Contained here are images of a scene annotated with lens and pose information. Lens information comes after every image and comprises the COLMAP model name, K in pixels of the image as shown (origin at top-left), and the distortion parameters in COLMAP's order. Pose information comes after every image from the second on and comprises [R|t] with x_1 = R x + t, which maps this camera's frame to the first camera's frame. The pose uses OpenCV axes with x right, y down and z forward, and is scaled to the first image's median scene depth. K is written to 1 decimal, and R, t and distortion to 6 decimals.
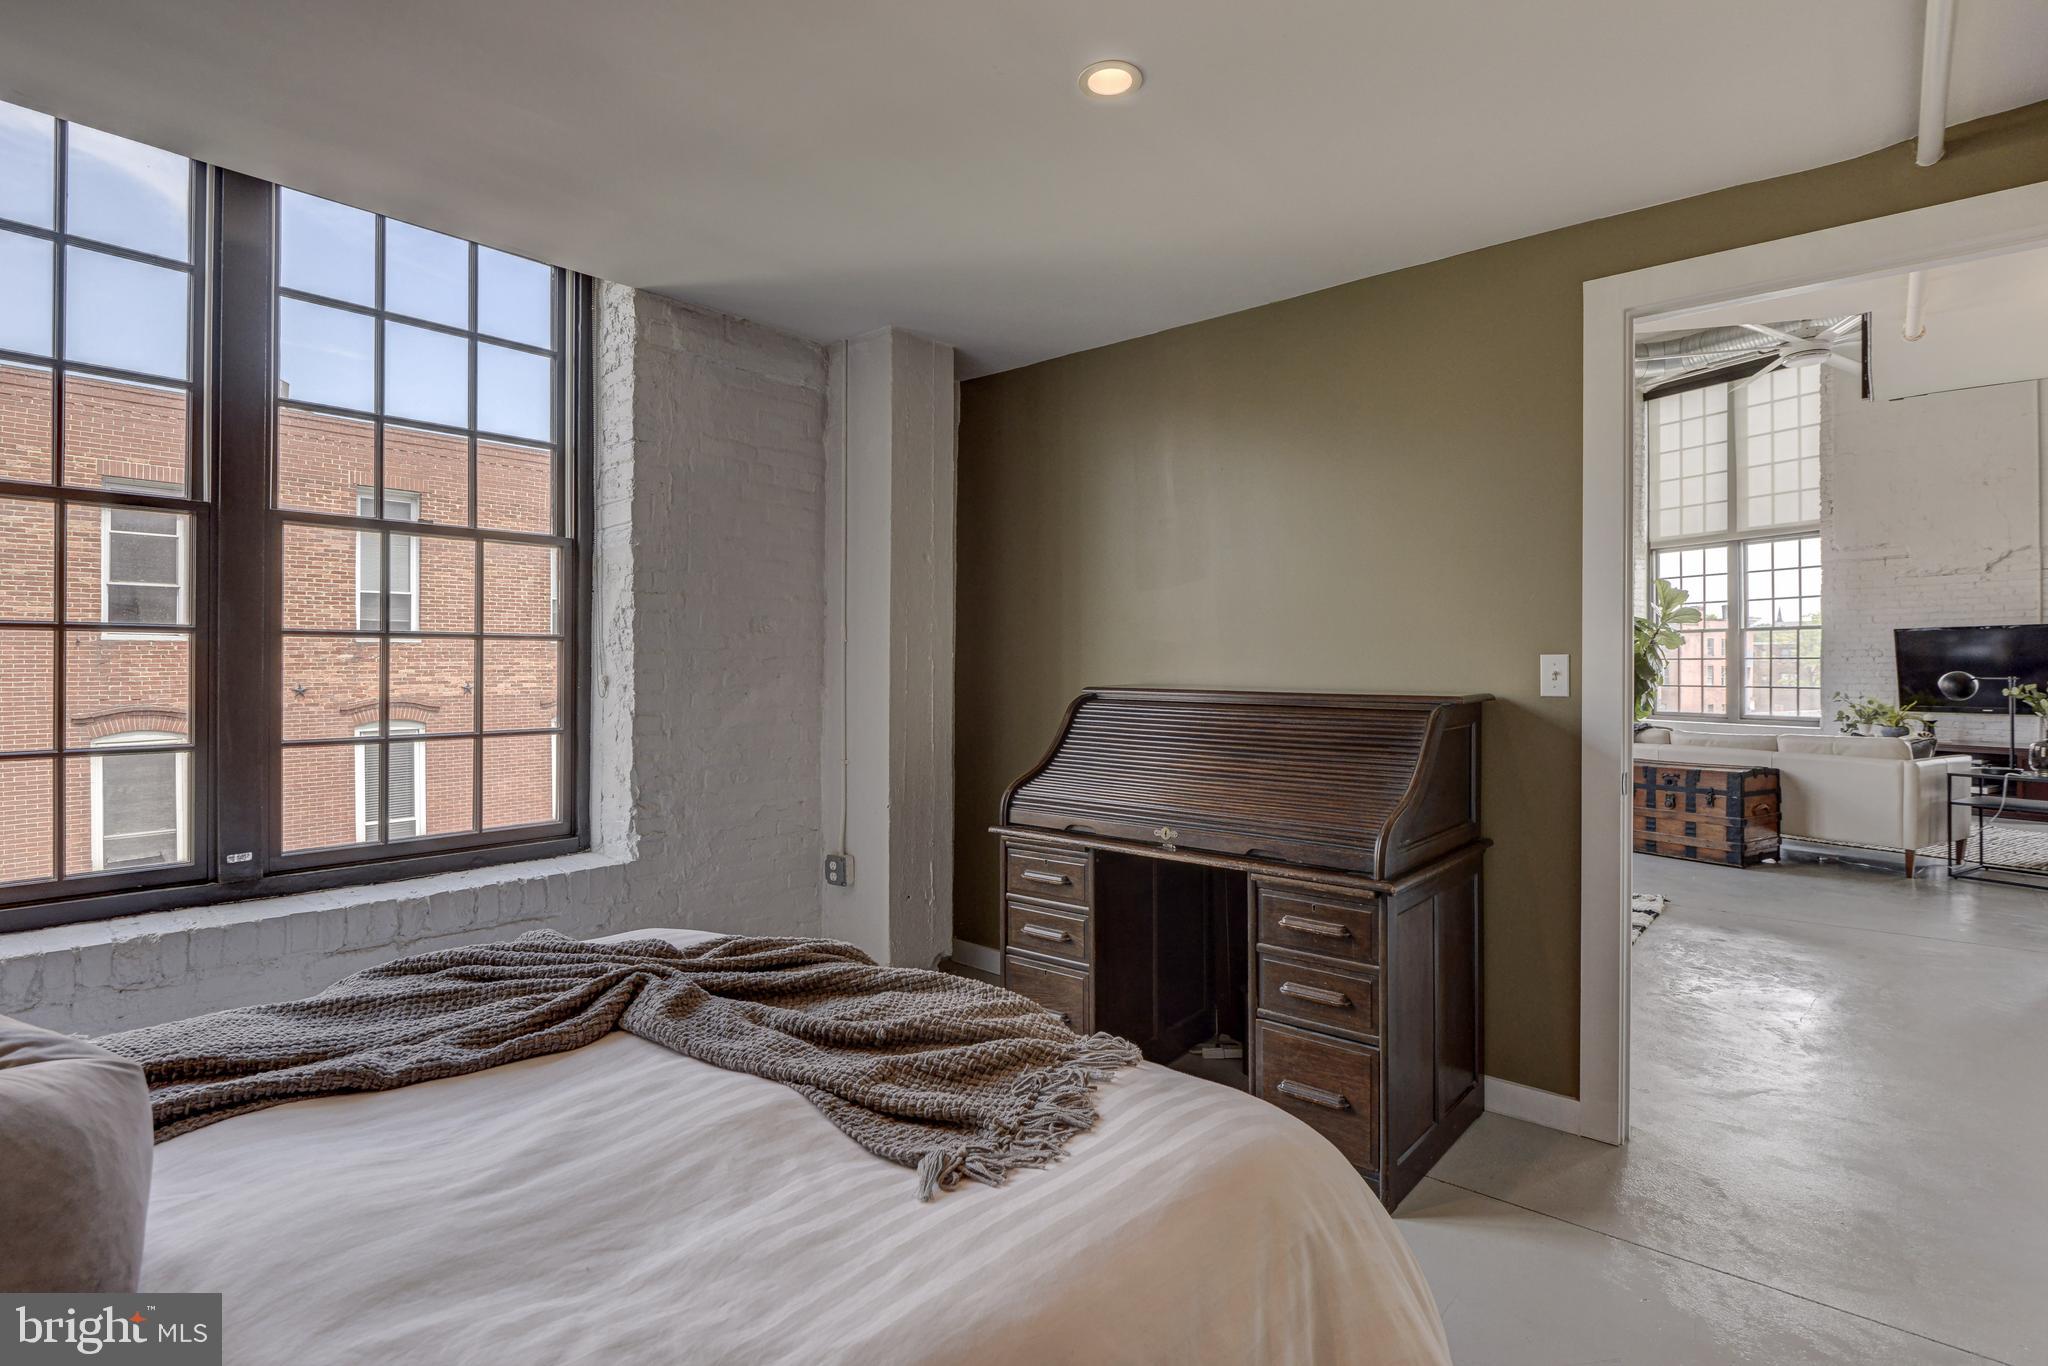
lens RADIAL K [[1029.0, 0, 1017.7], [0, 1029.0, 663.1], [0, 0, 1]] dist [-0.010583, -0.000023]
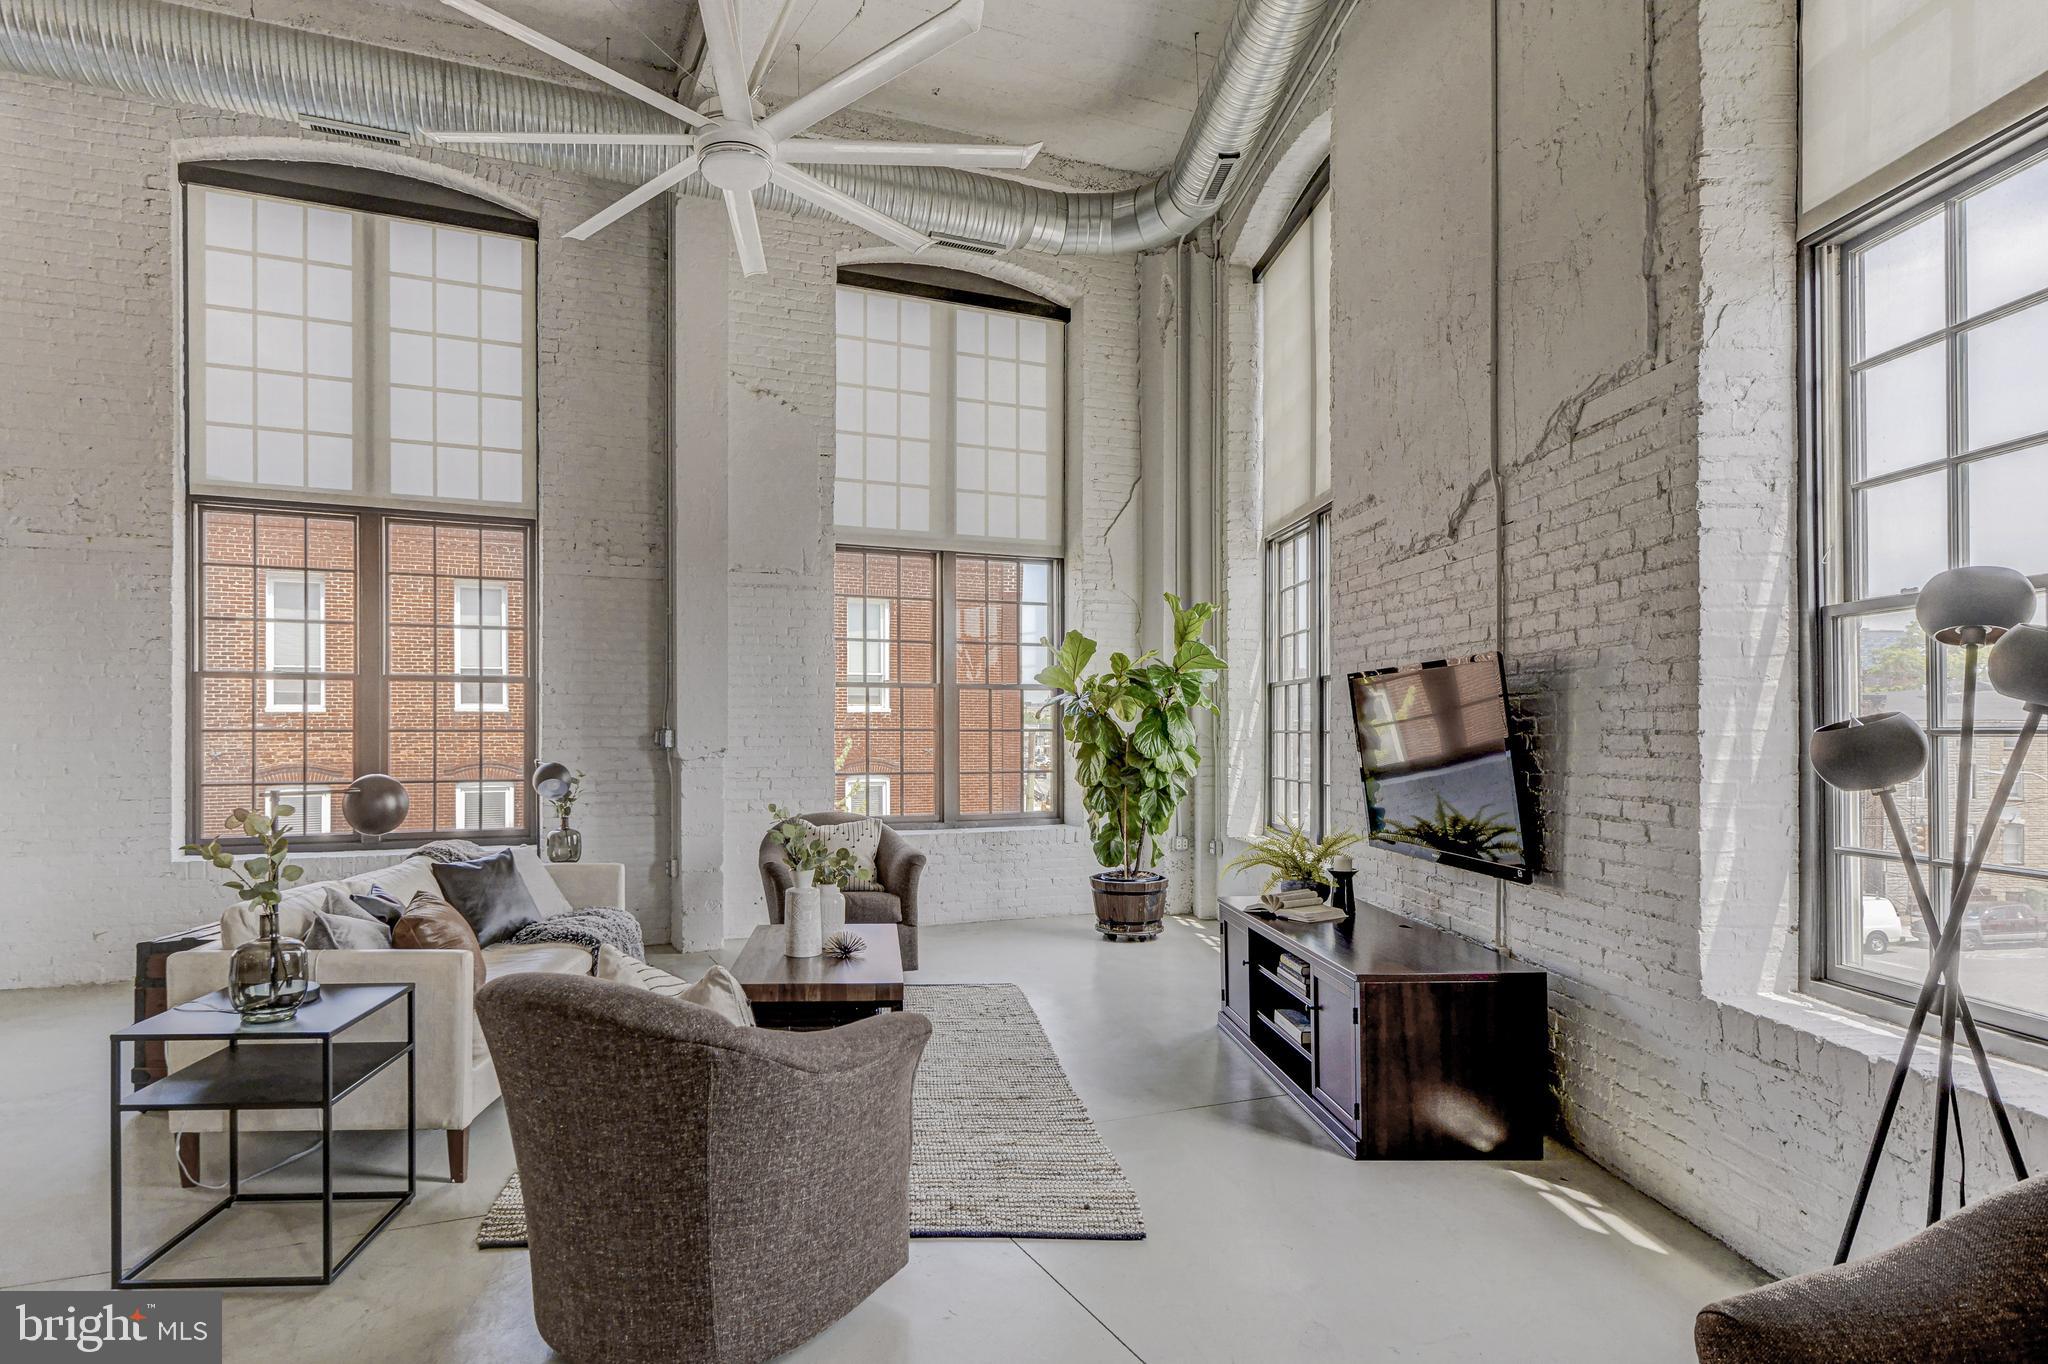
lens RADIAL K [[1102.6, 0, 908.3], [0, 1102.6, 734.8], [0, 0, 1]] dist [0.001023, -0.000298]
pose [[0.882536, 0.003745, -0.470231, 0.841937], [0.000699, 0.999957, 0.009276, -0.008950], [0.470245, -0.008515, 0.882495, 0.408511]]
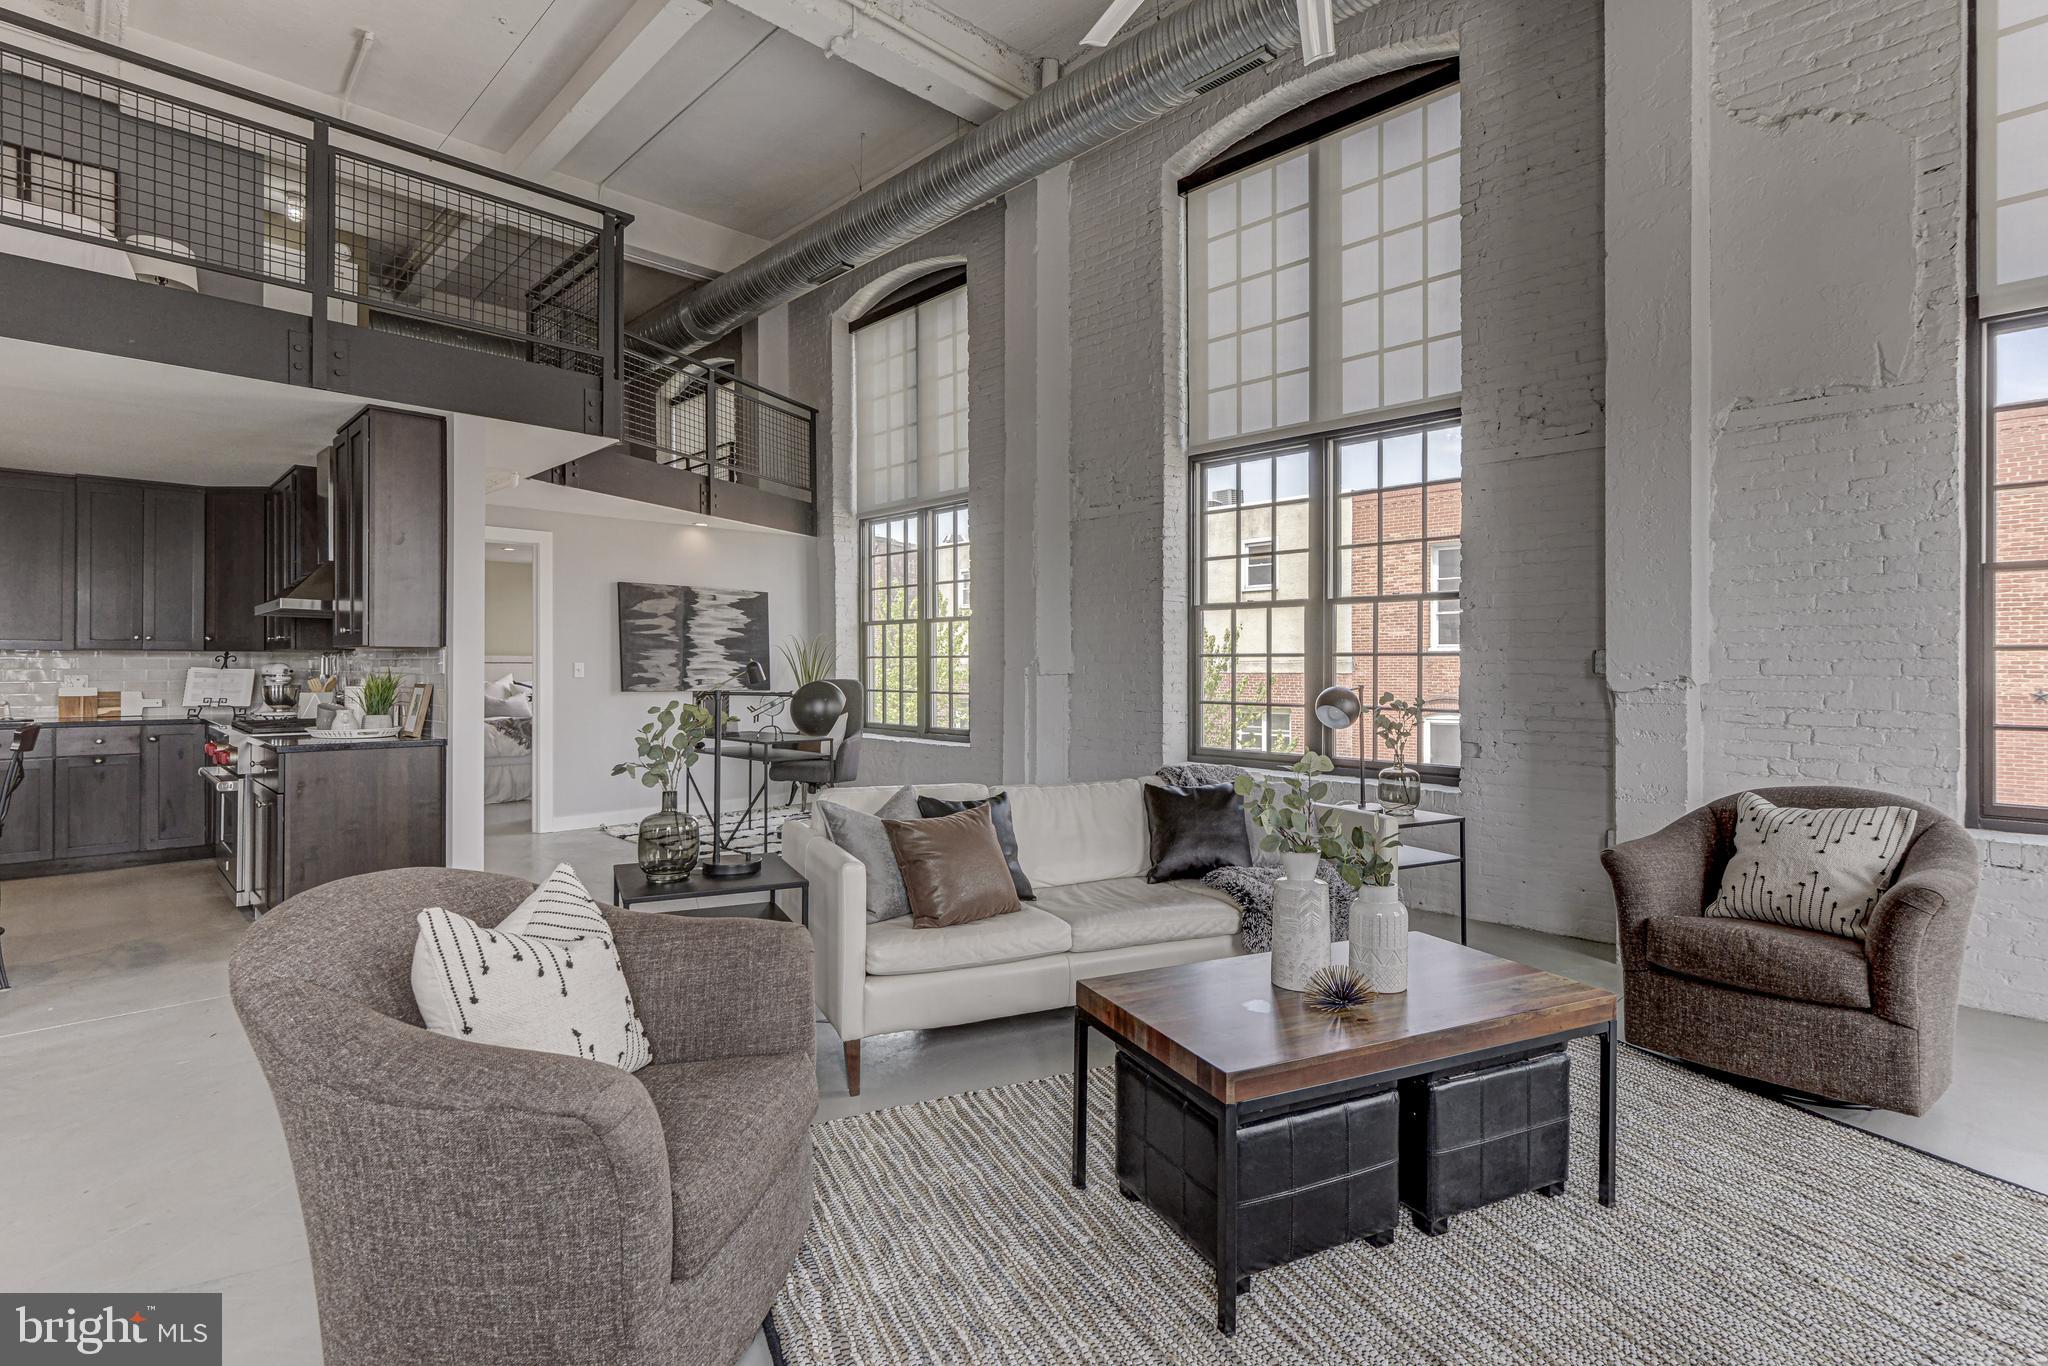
lens RADIAL K [[983.2, 0, 1021.5], [0, 983.2, 665.8], [0, 0, 1]] dist [0.001890, -0.001151]
pose [[-0.091486, 0.000067, -0.995806, 0.853174], [0.000873, 1.000000, -0.000013, 0.000601], [0.995806, -0.000871, -0.091486, 0.703176]]
